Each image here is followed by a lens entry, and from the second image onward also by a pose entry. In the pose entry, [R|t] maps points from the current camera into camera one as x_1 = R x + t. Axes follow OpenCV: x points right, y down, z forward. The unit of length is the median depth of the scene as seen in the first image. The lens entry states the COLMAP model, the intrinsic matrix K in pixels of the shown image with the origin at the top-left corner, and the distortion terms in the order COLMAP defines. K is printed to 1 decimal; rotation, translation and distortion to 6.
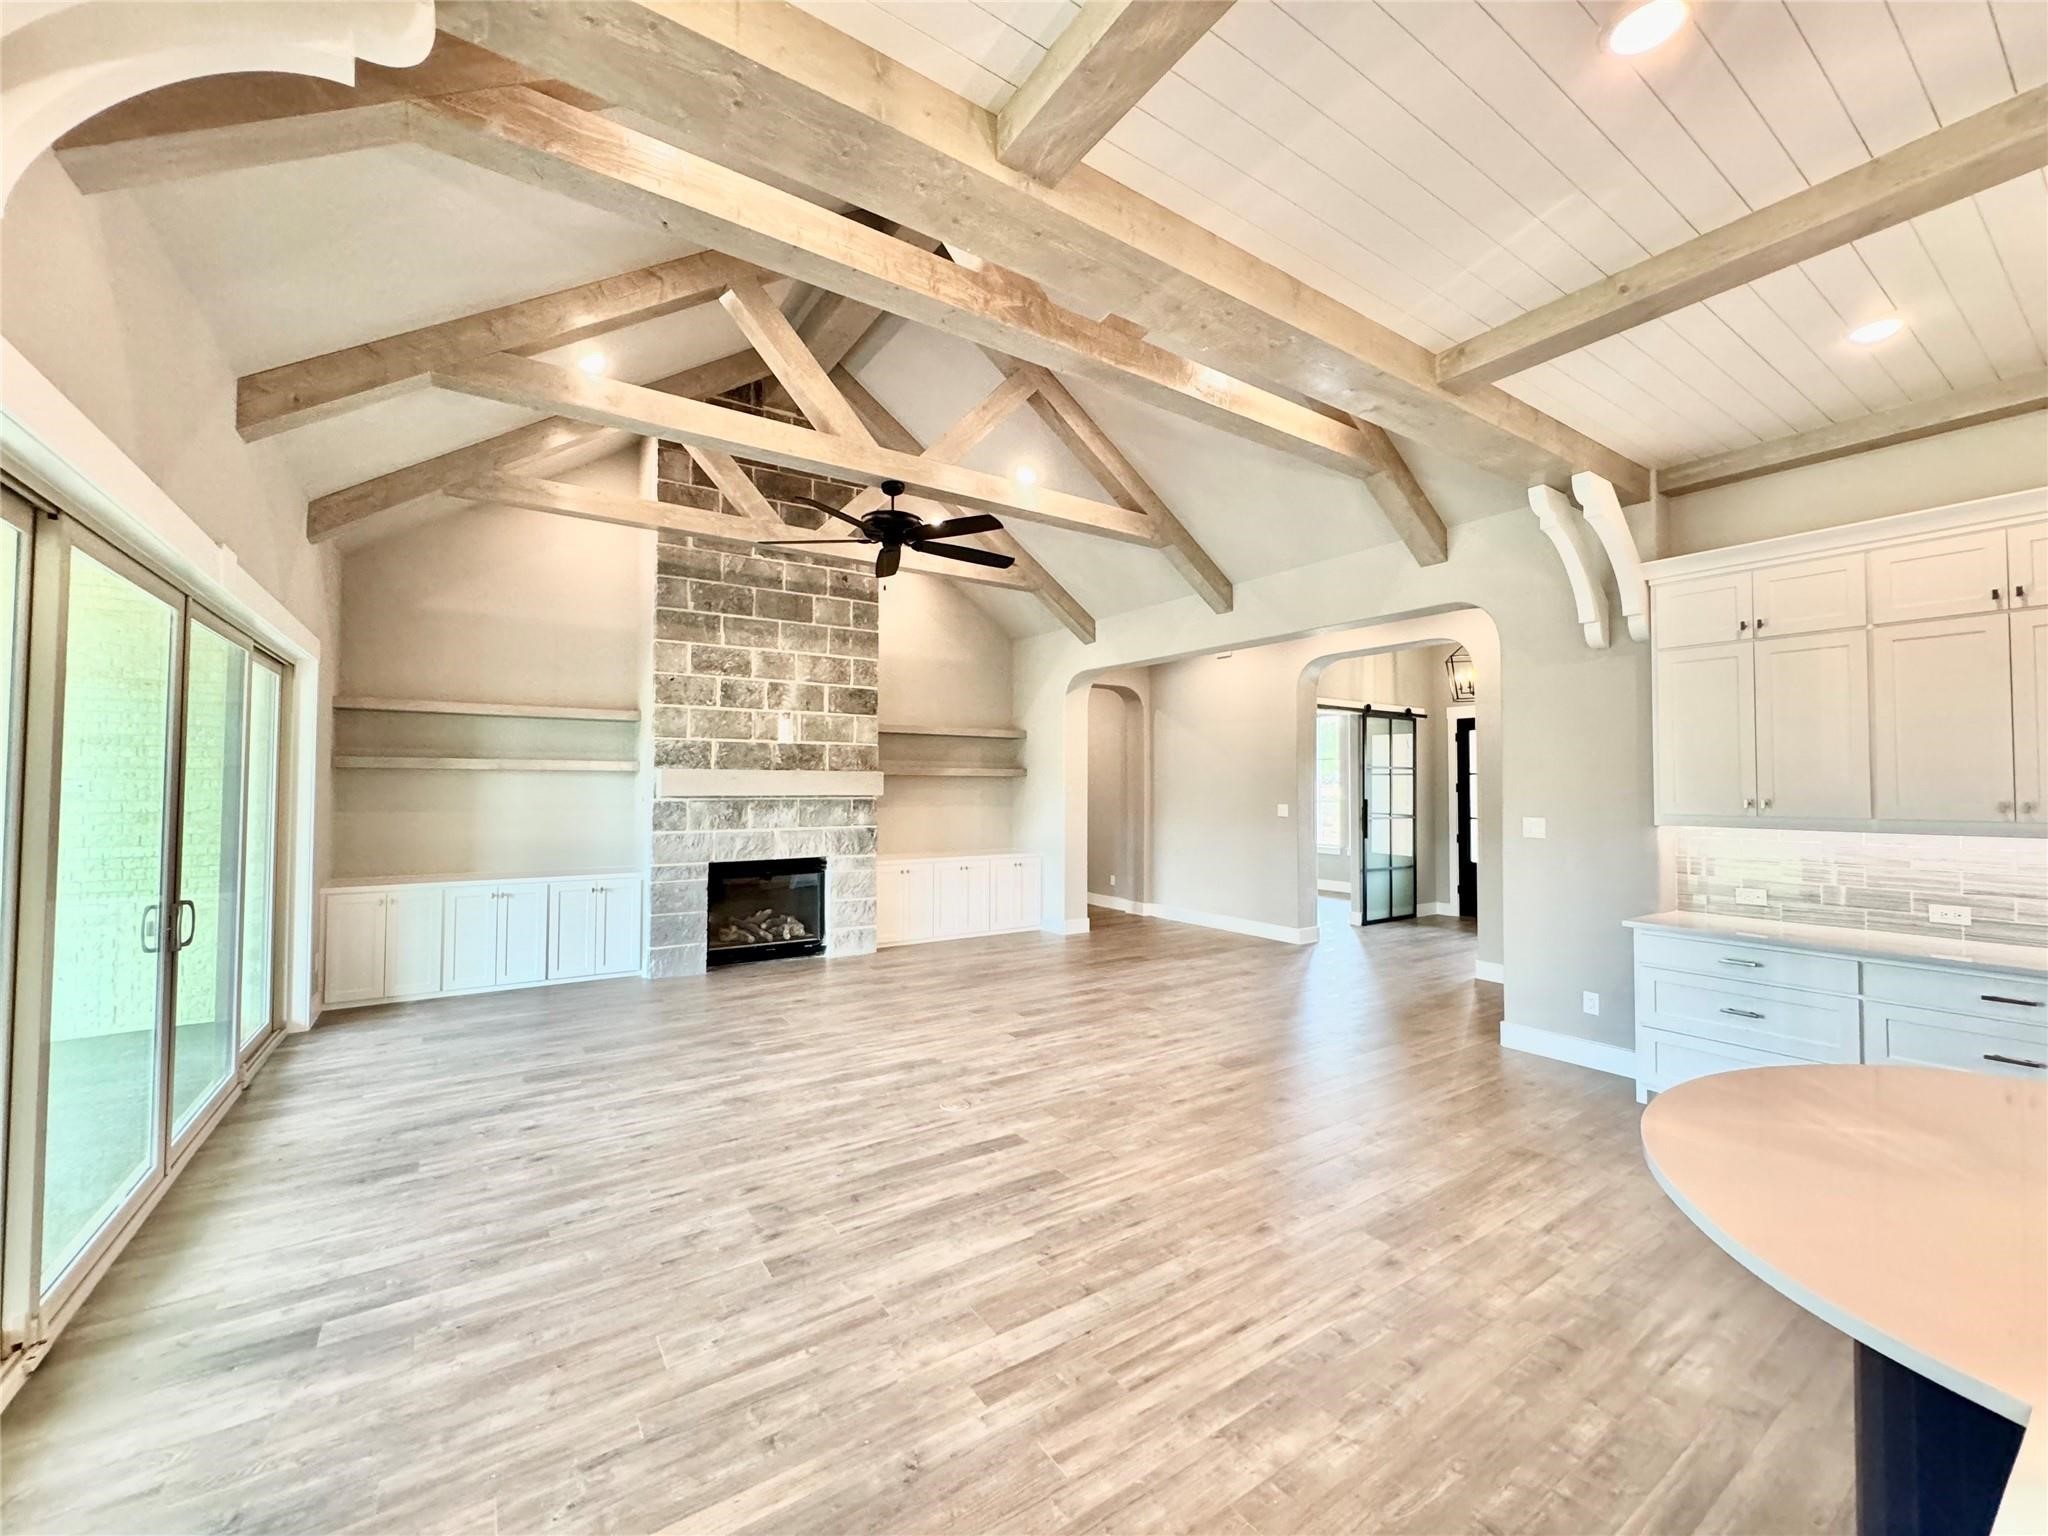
lens RADIAL K [[816.4, 0, 1020.5], [0, 816.4, 764.7], [0, 0, 1]] dist [-0.002327, 0.000440]
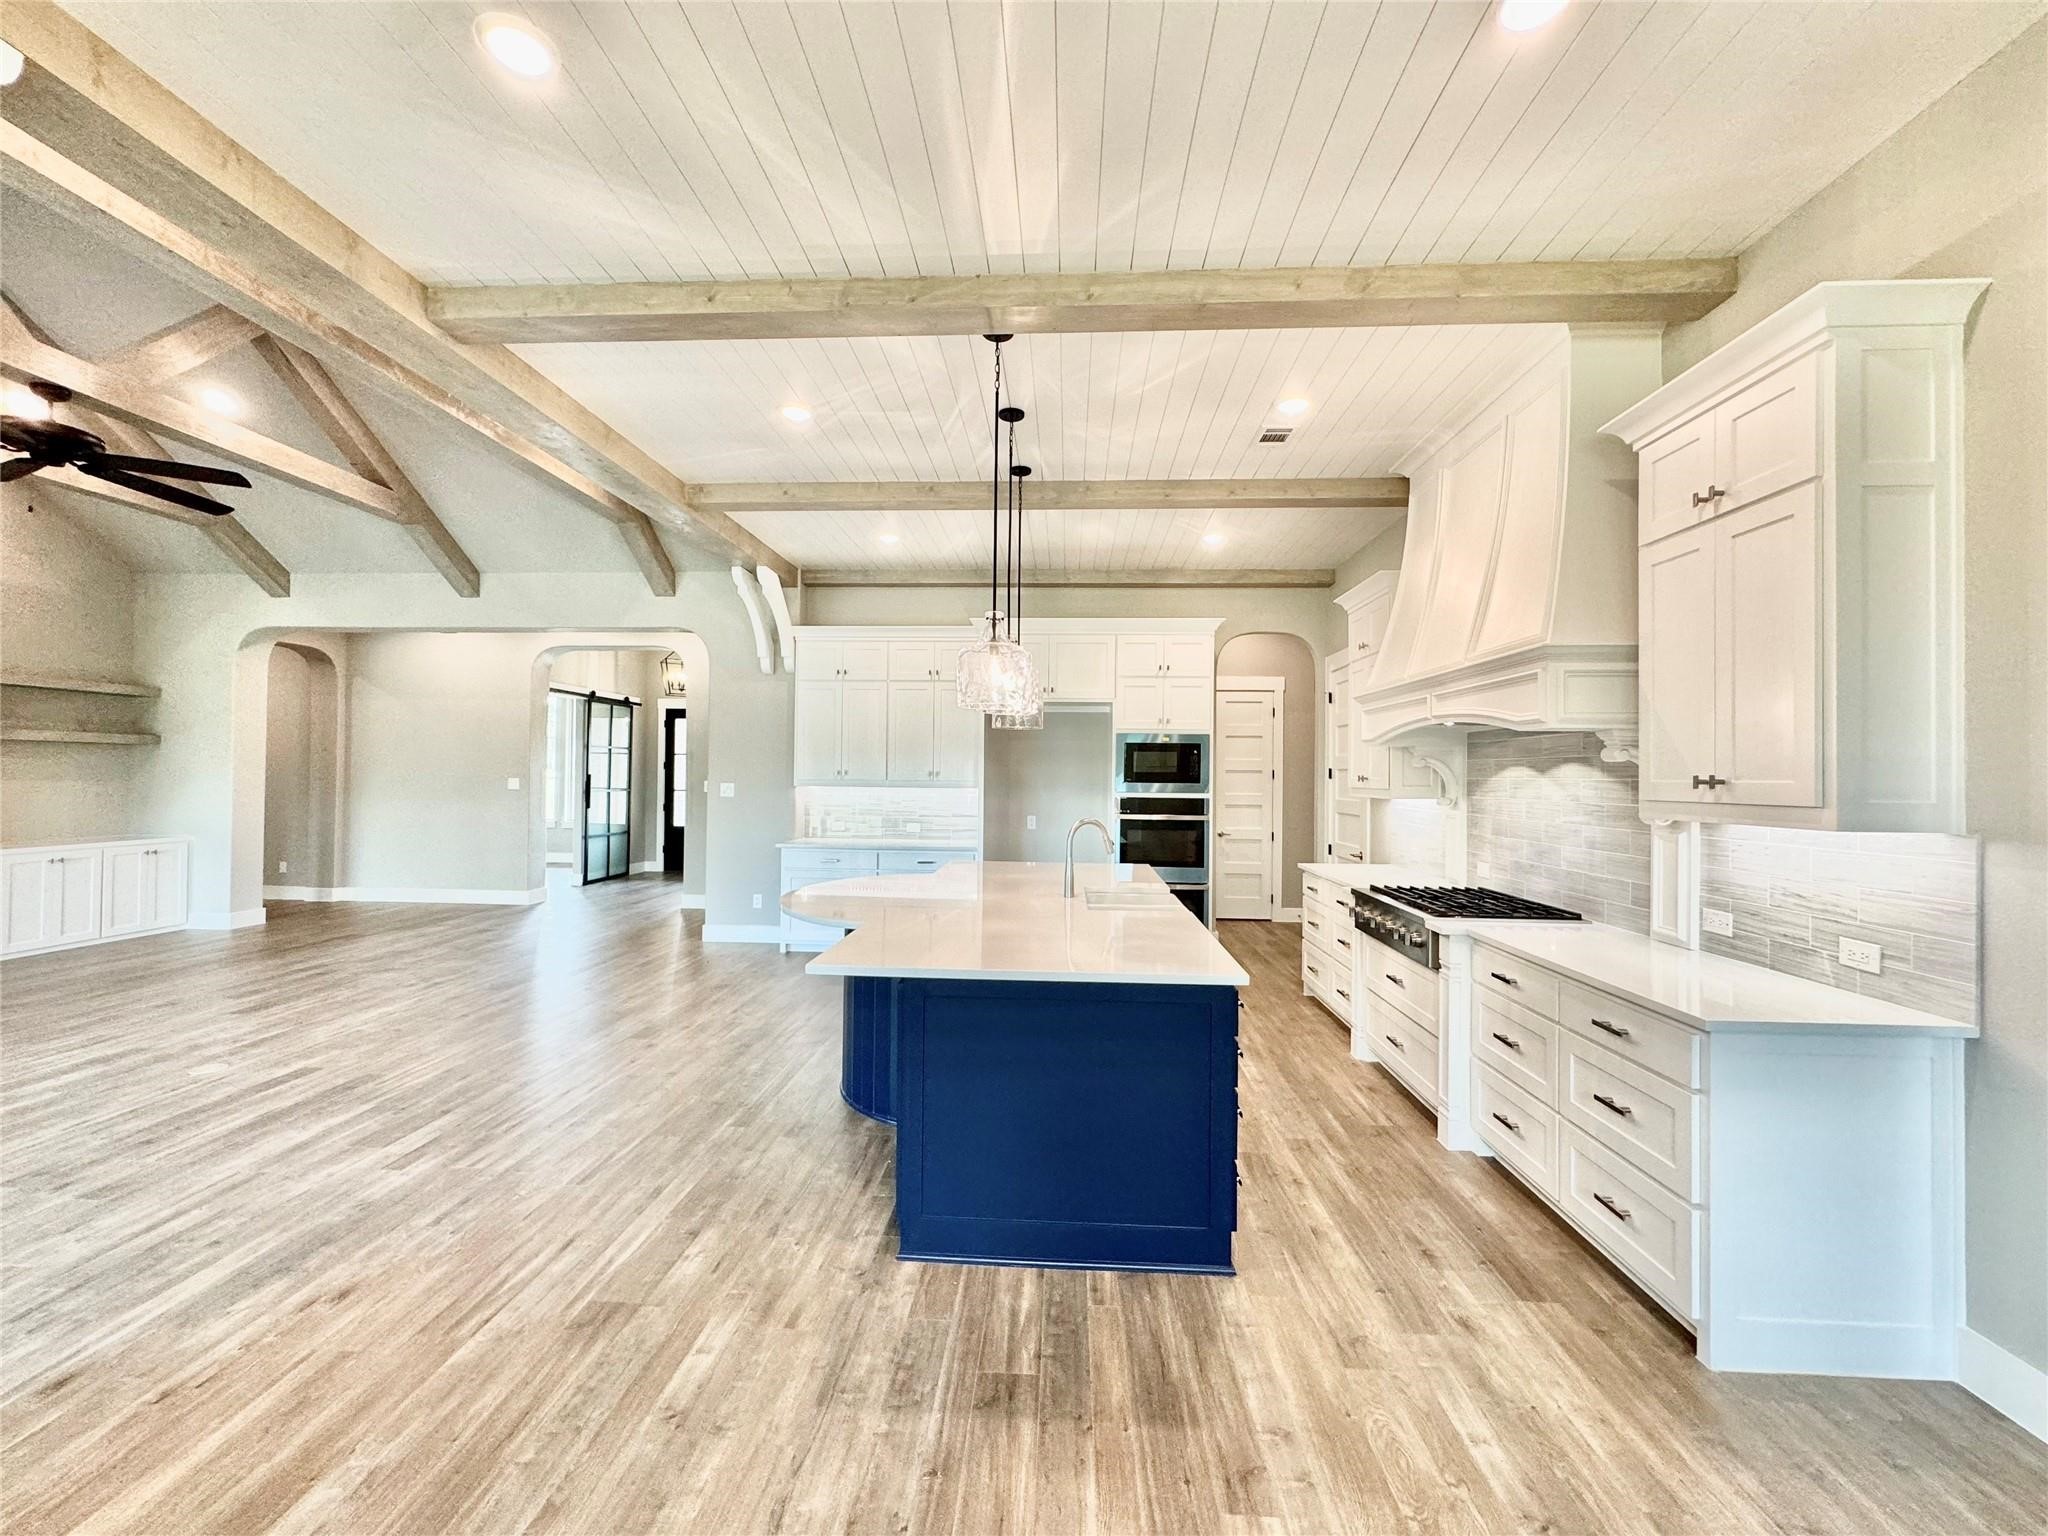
lens RADIAL K [[816.4, 0, 1022.6], [0, 816.4, 765.4], [0, 0, 1]] dist [-0.002327, 0.000440]
pose [[0.602285, 0.012128, 0.798189, -0.203274], [-0.030477, 0.999505, 0.007809, 0.004419], [-0.797699, -0.029029, 0.602356, -0.281119]]
